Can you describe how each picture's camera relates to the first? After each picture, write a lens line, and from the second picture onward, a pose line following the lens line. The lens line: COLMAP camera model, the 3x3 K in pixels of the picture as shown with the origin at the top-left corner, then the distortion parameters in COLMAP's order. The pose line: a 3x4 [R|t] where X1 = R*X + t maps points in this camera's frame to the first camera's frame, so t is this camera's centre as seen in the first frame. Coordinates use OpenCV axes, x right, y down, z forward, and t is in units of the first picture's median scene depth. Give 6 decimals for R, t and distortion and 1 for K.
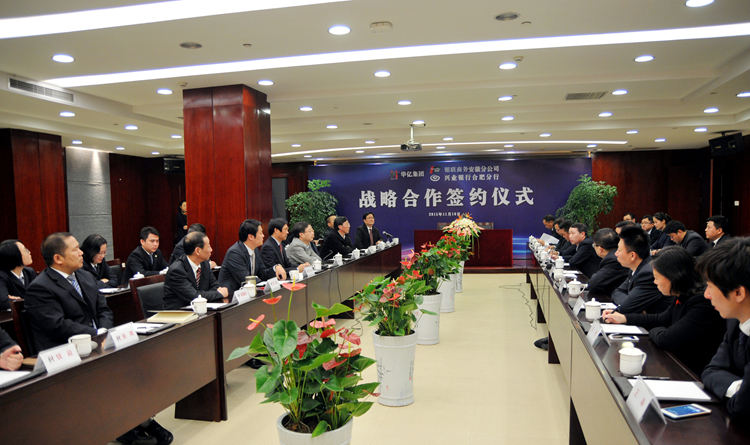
lens RADIAL K [[1034.3, 0, 375.4], [0, 1034.3, 221.7], [0, 0, 1]] dist [-0.006906, 0.000000]
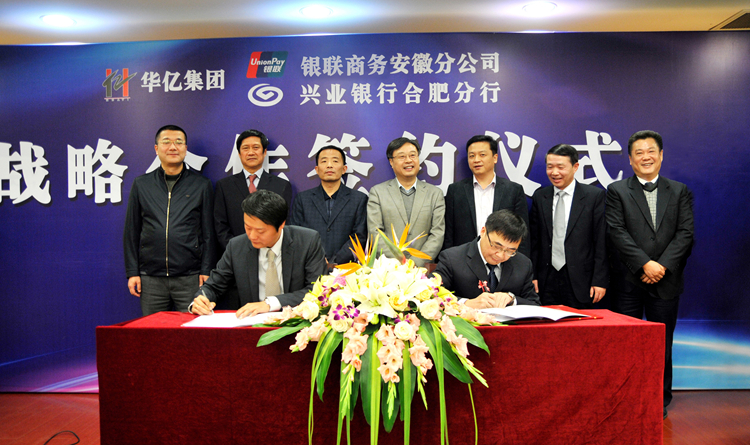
lens RADIAL K [[1034.3, 0, 375.1], [0, 1034.3, 222.1], [0, 0, 1]] dist [-0.006906, 0.000000]
pose [[0.994673, 0.003154, 0.103037, 0.058617], [-0.002508, 0.999976, -0.006401, -0.007411], [-0.103054, 0.006109, 0.994657, 0.730863]]
